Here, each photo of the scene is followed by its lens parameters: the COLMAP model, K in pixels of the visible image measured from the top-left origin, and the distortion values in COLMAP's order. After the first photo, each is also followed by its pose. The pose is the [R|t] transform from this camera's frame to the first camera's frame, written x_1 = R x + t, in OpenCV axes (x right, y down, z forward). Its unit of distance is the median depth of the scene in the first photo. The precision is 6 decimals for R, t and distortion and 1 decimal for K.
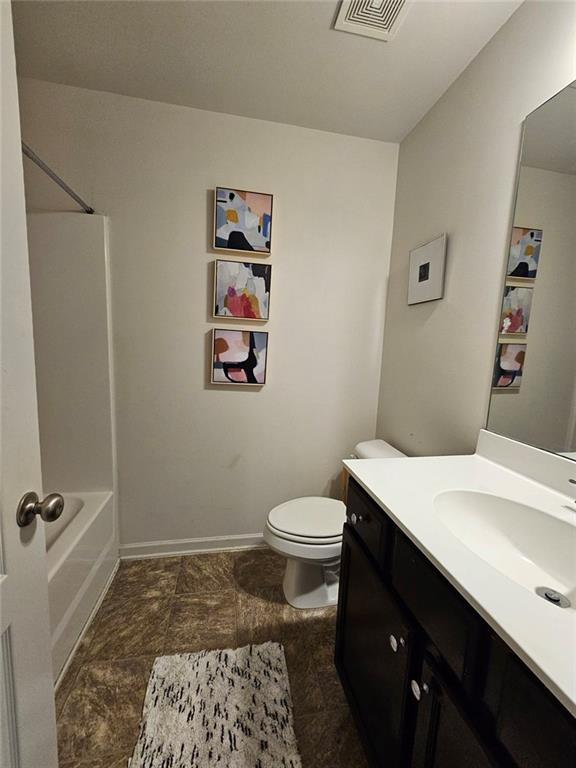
lens RADIAL K [[313.1, 0, 285.7], [0, 313.1, 382.5], [0, 0, 1]] dist [-0.002731, 0.000506]
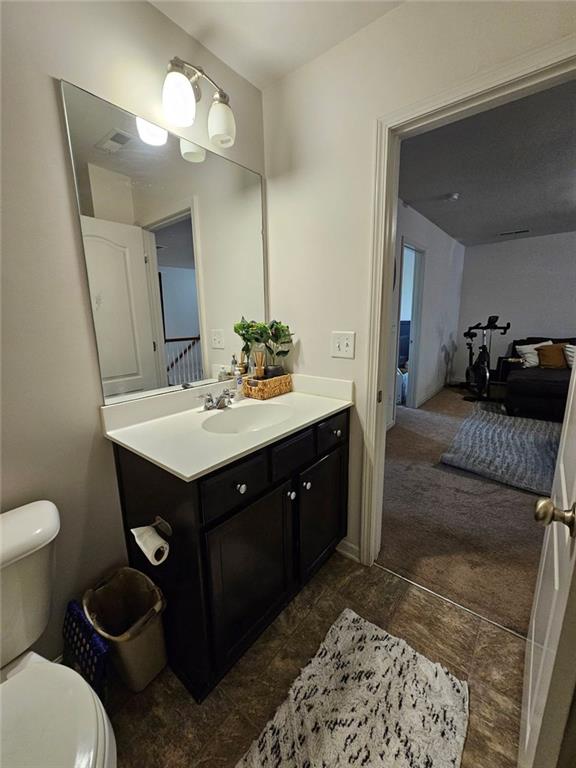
lens RADIAL K [[313.1, 0, 285.7], [0, 313.1, 383.4], [0, 0, 1]] dist [-0.002731, 0.000506]
pose [[-0.641541, -0.181422, 0.745327, -0.544198], [0.089926, 0.947143, 0.307950, -0.200922], [-0.761800, 0.264587, -0.591316, 1.267269]]
